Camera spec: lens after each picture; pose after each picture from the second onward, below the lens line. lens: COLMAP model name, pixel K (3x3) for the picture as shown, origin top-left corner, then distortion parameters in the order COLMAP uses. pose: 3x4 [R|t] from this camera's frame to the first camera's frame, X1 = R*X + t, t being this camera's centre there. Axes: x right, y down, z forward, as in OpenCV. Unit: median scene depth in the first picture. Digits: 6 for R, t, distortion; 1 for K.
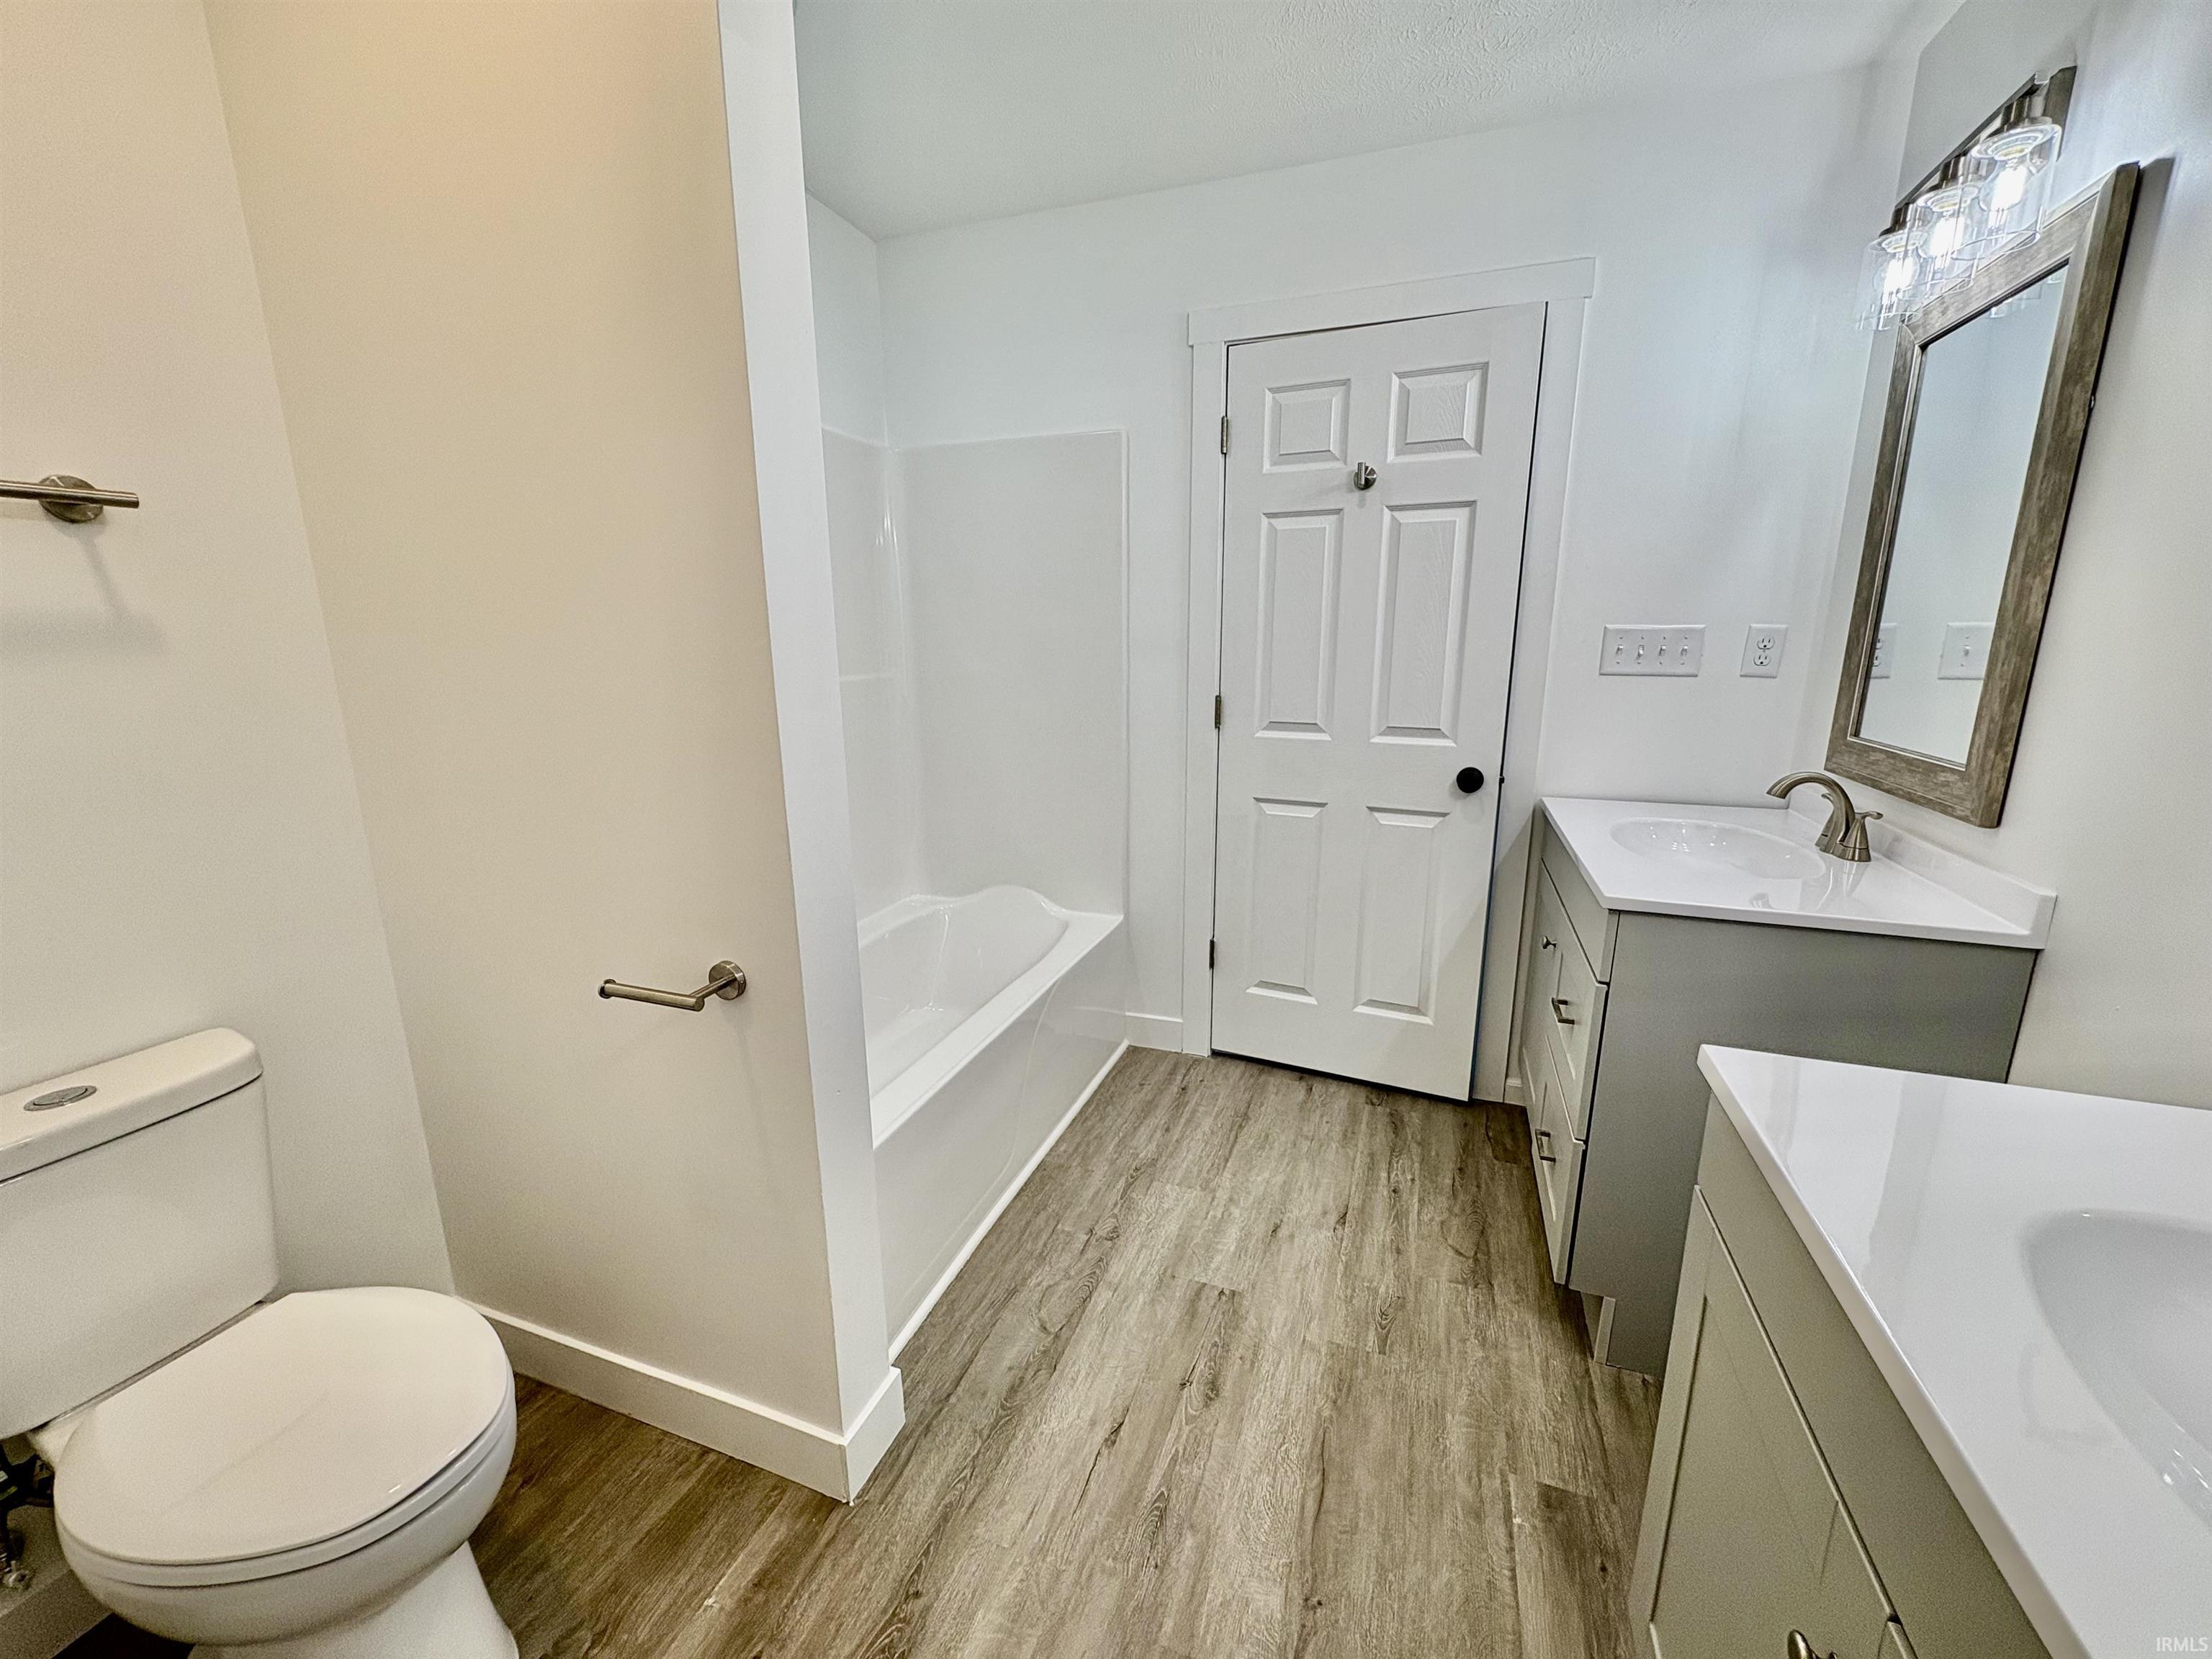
lens RADIAL K [[893.9, 0, 1090.8], [0, 893.9, 830.3], [0, 0, 1]] dist [0.001348, 0.000550]
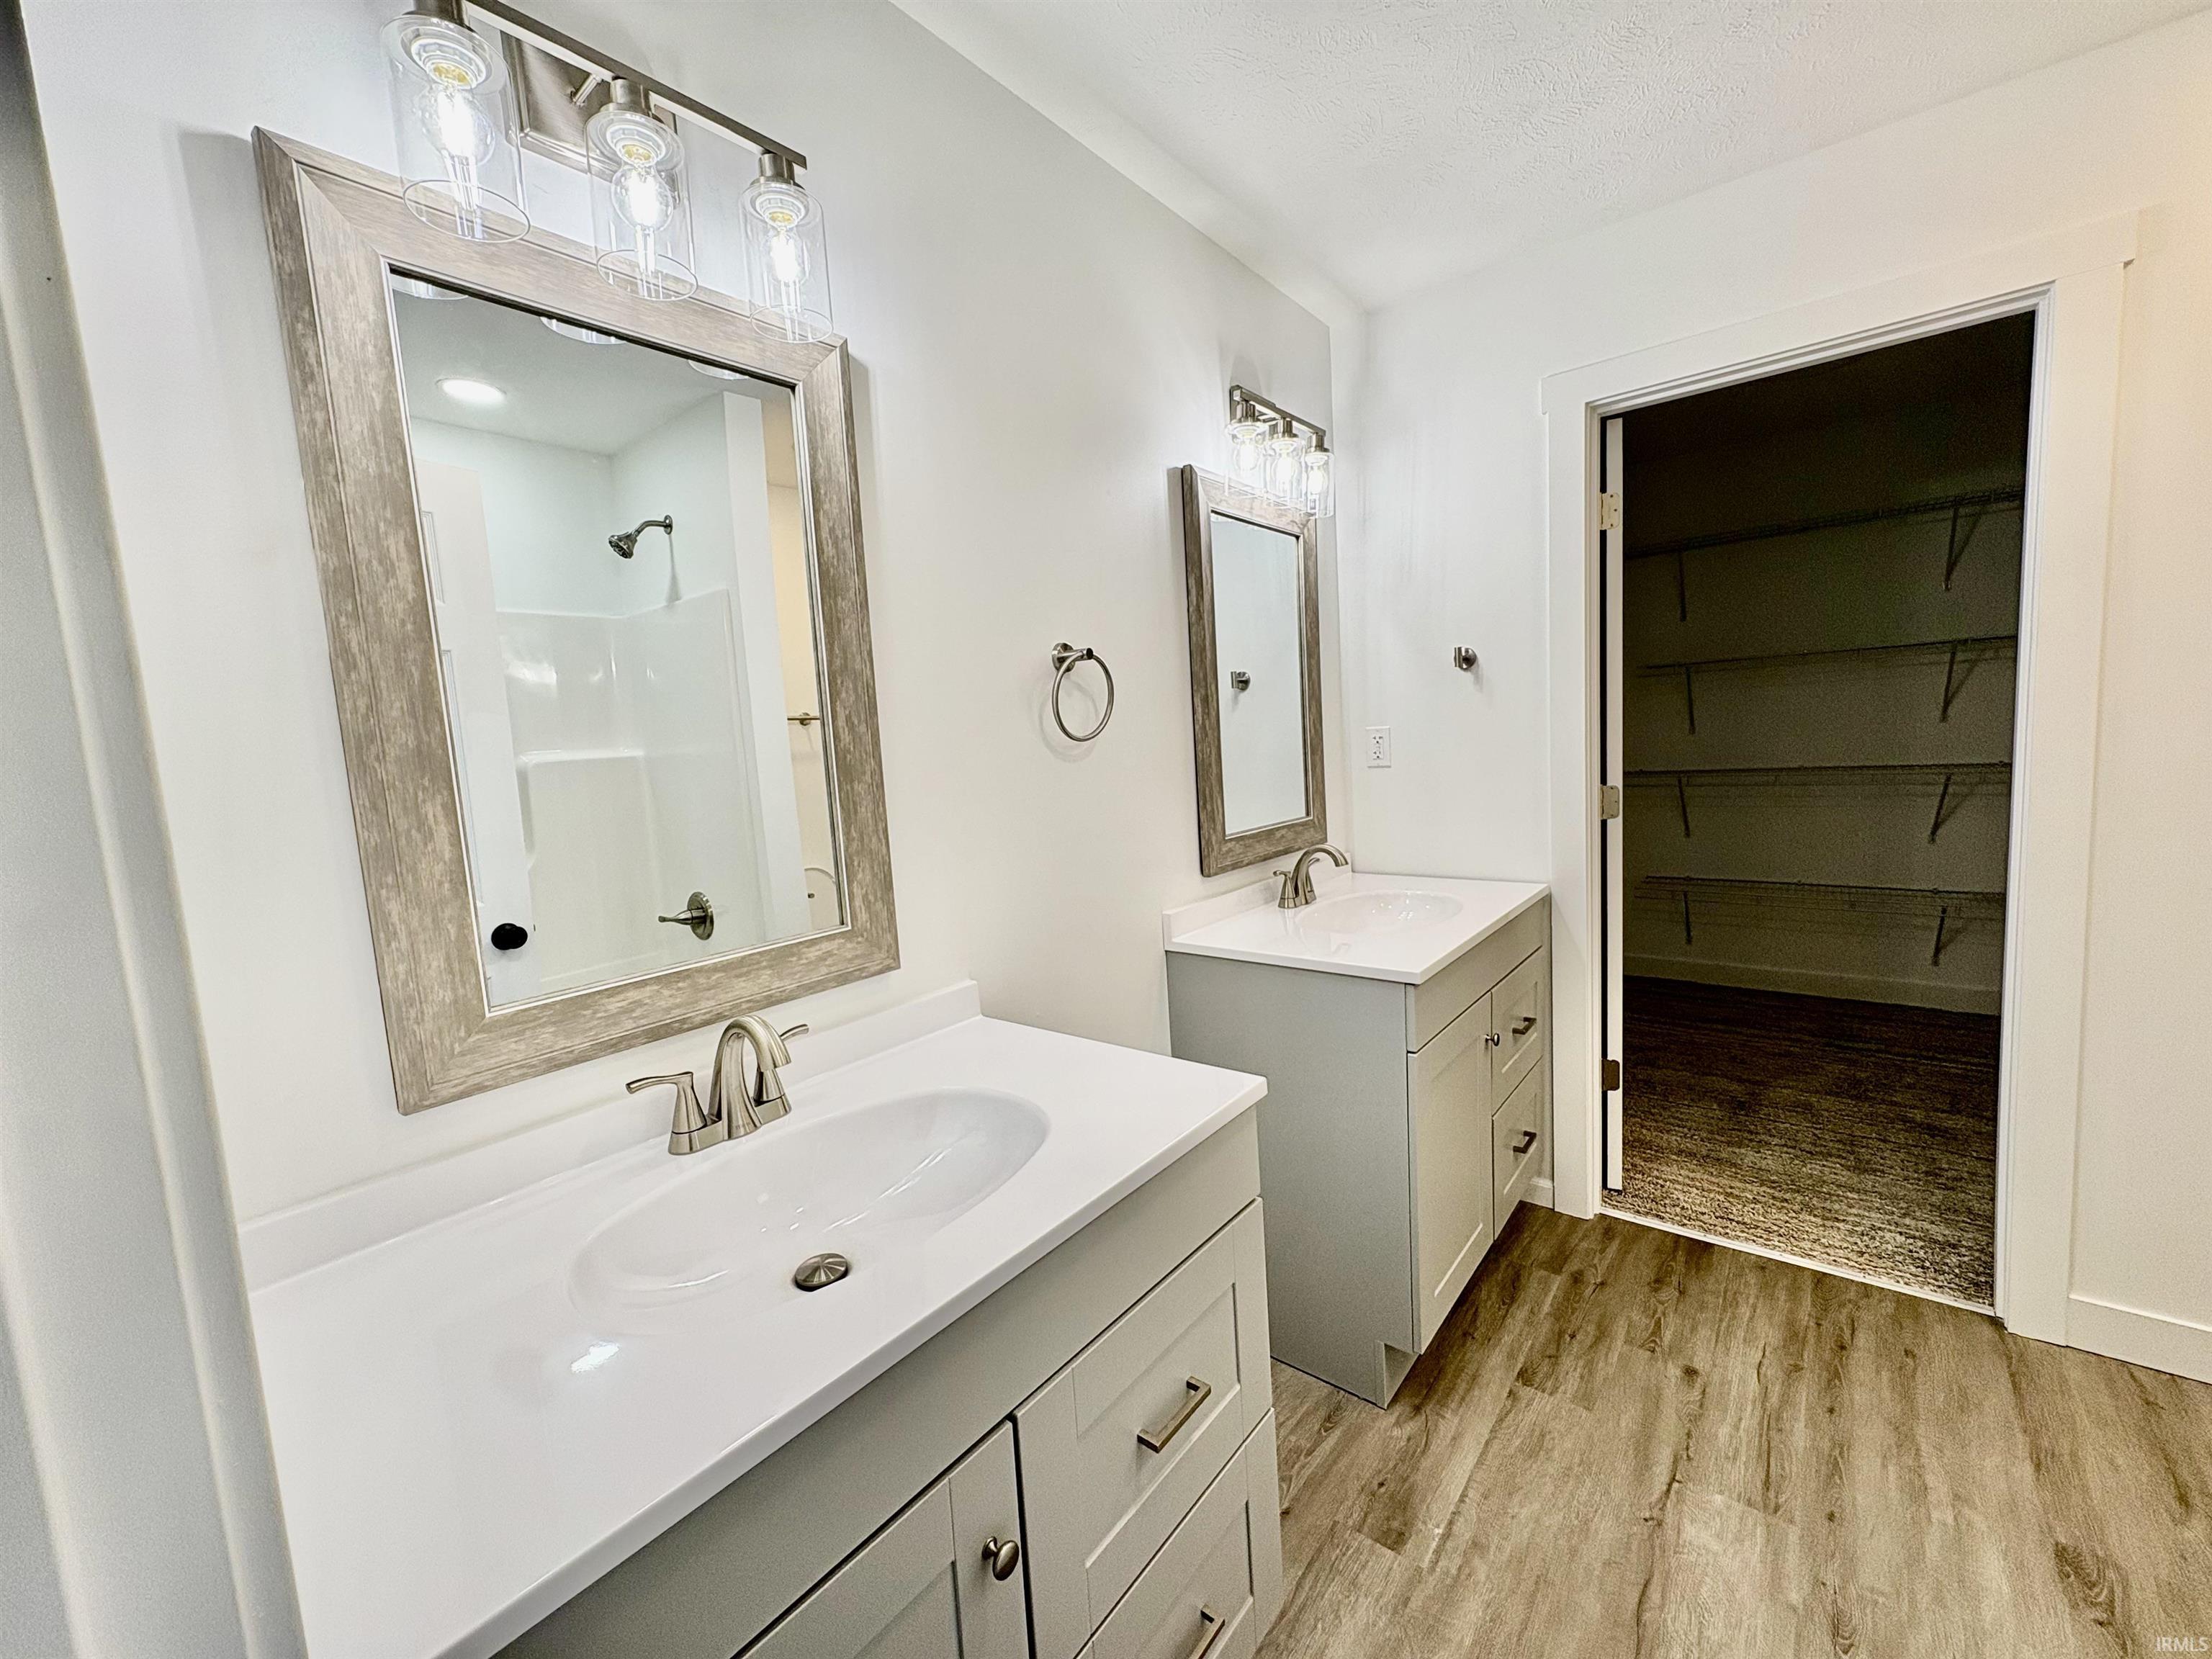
lens RADIAL K [[893.9, 0, 1099.6], [0, 893.9, 826.4], [0, 0, 1]] dist [0.001348, 0.000550]
pose [[-0.946739, 0.030000, 0.320602, 0.489295], [0.133863, 0.942205, 0.307132, -0.428110], [-0.292859, 0.333690, -0.896038, 1.804284]]
